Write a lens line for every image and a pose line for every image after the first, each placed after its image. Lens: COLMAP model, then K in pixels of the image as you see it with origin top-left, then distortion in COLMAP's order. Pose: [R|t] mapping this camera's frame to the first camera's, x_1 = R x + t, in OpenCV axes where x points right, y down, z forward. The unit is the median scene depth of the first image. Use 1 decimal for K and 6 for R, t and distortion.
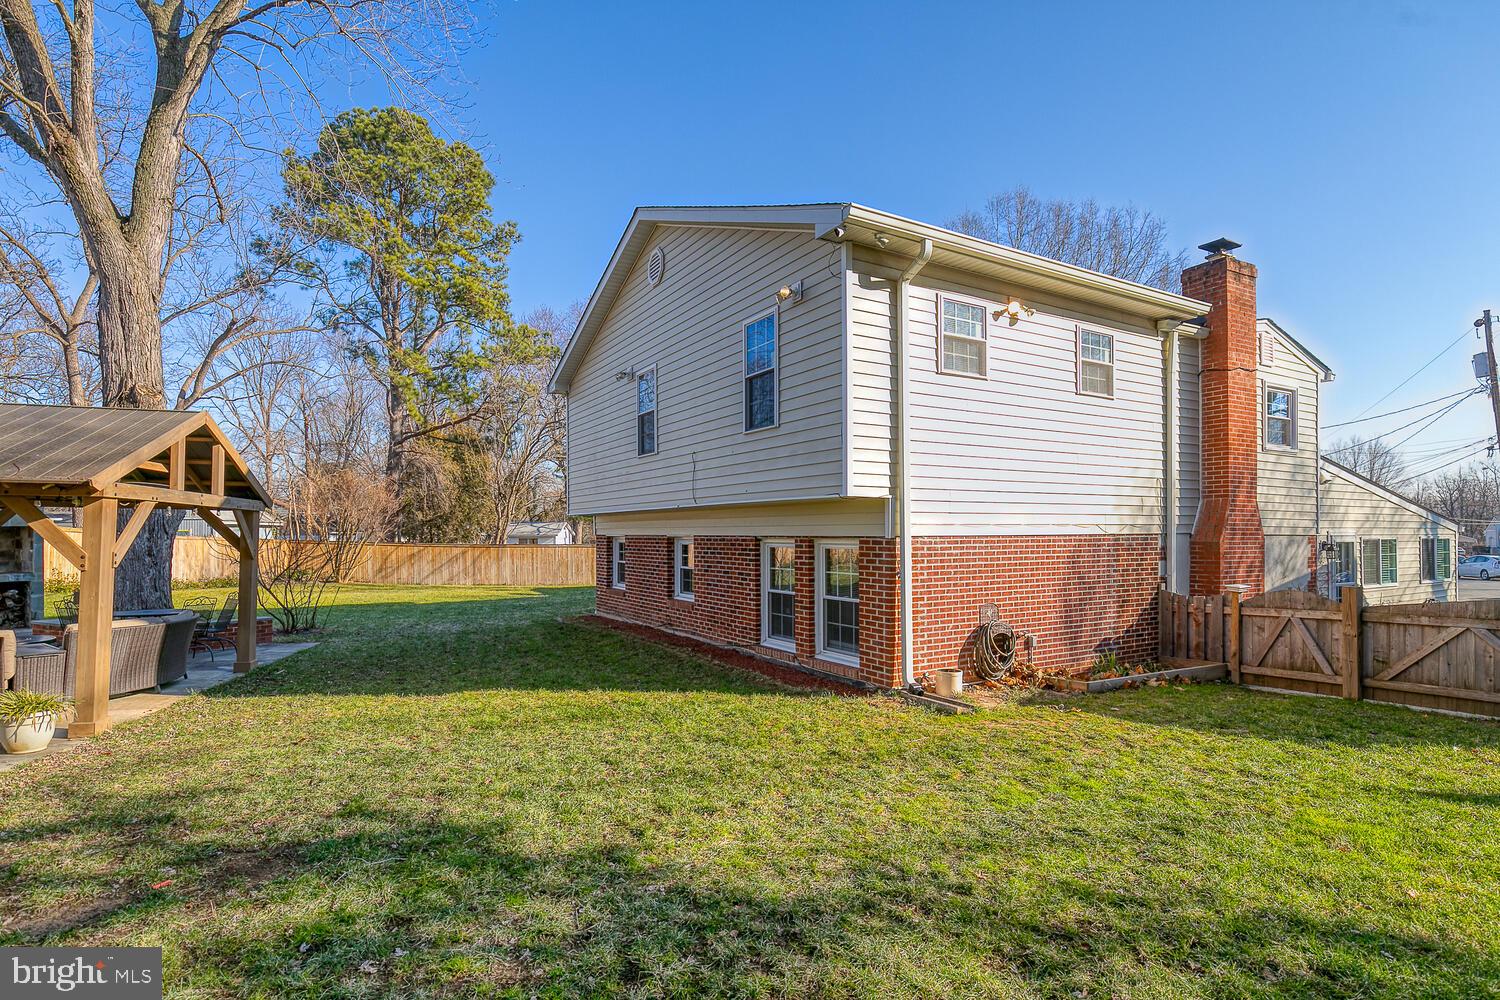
lens RADIAL K [[742.6, 0, 743.0], [0, 742.6, 525.2], [0, 0, 1]] dist [-0.002709, -0.000122]
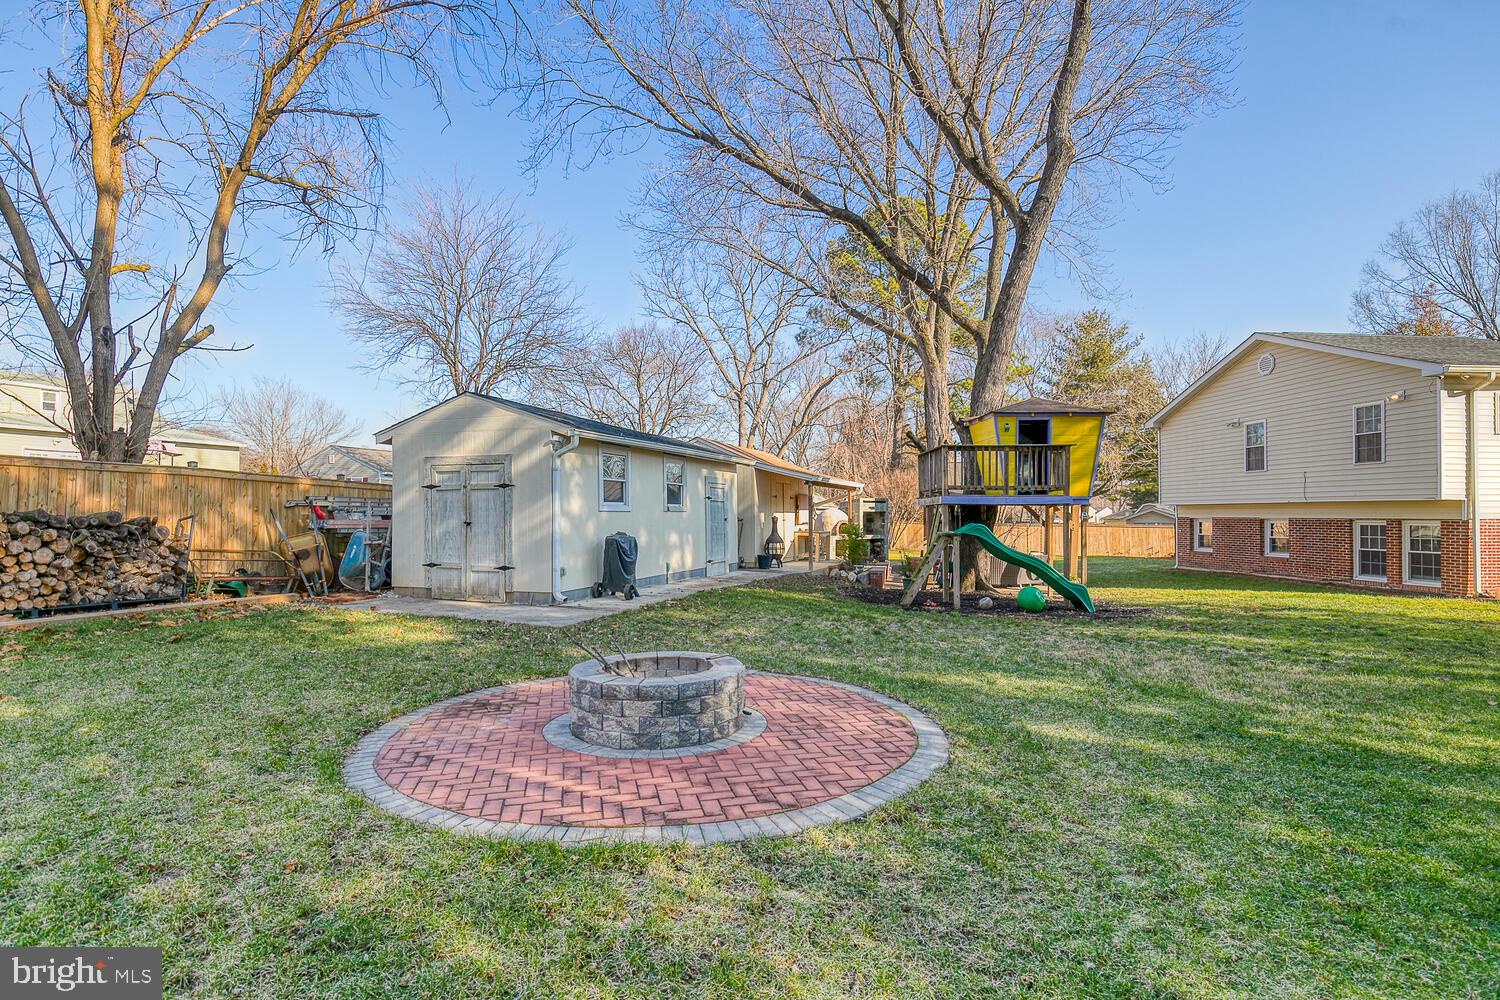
lens RADIAL K [[742.6, 0, 750.5], [0, 742.6, 502.9], [0, 0, 1]] dist [-0.002709, -0.000122]
pose [[0.897311, -0.002990, -0.441389, -0.548093], [0.000437, 0.999983, -0.005885, -0.014064], [0.441399, 0.005088, 0.897297, -1.379561]]
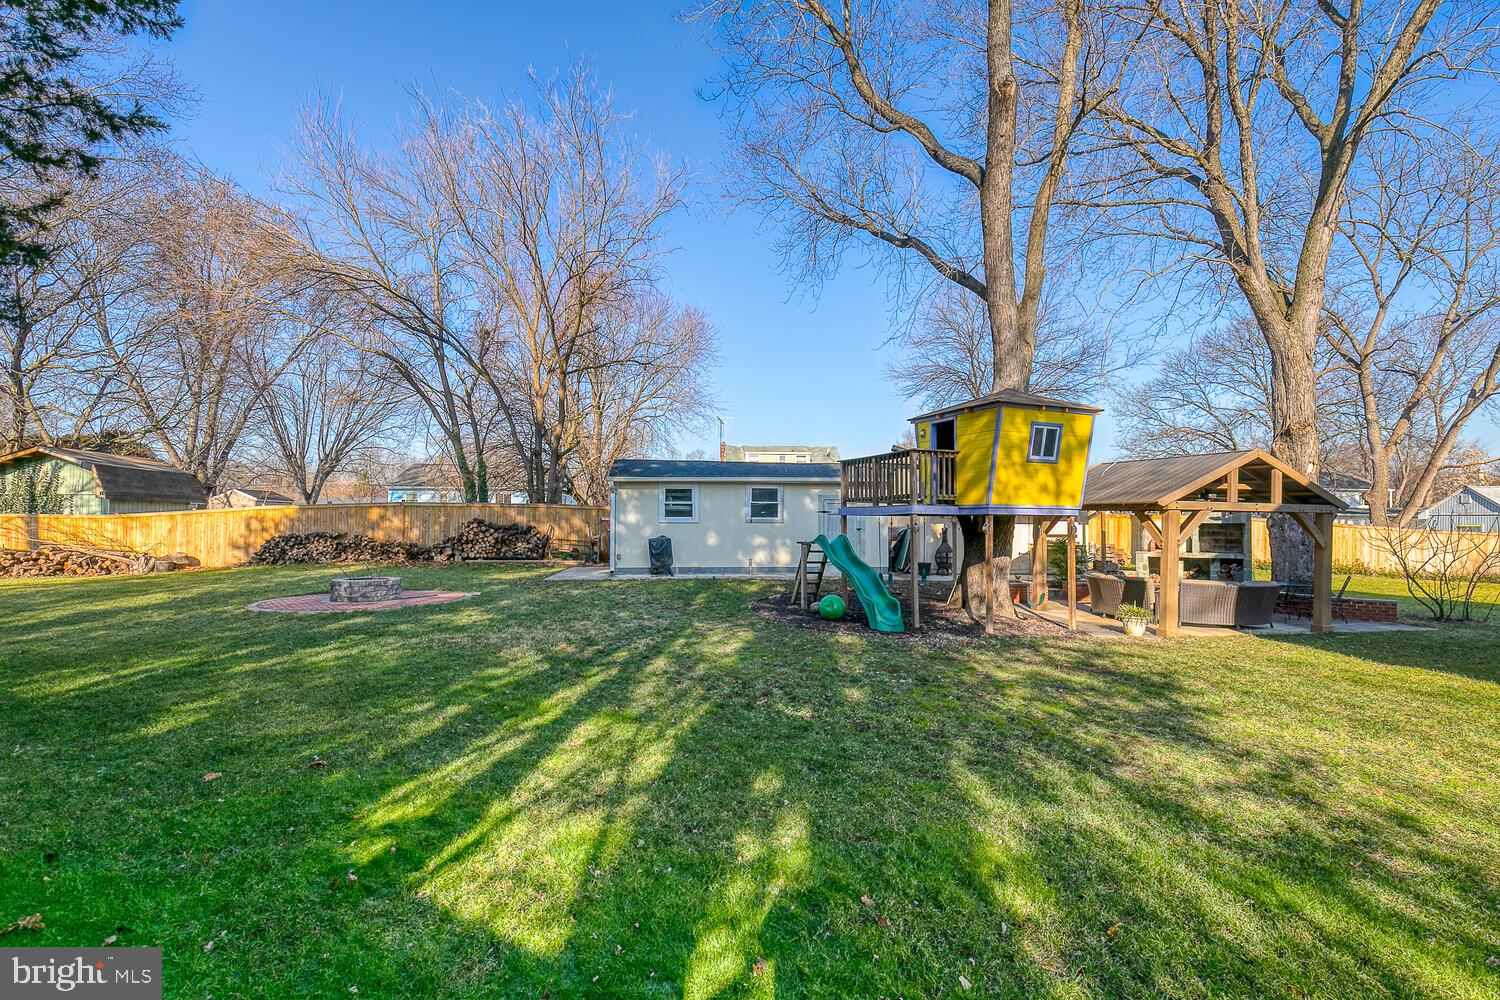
lens RADIAL K [[686.3, 0, 750.9], [0, 686.3, 499.8], [0, 0, 1]] dist [0.008324, -0.000071]
pose [[0.006166, -0.029441, -0.999548, 0.636467], [0.003724, 0.999560, -0.029418, -0.011200], [0.999974, -0.003541, 0.006273, -0.047383]]
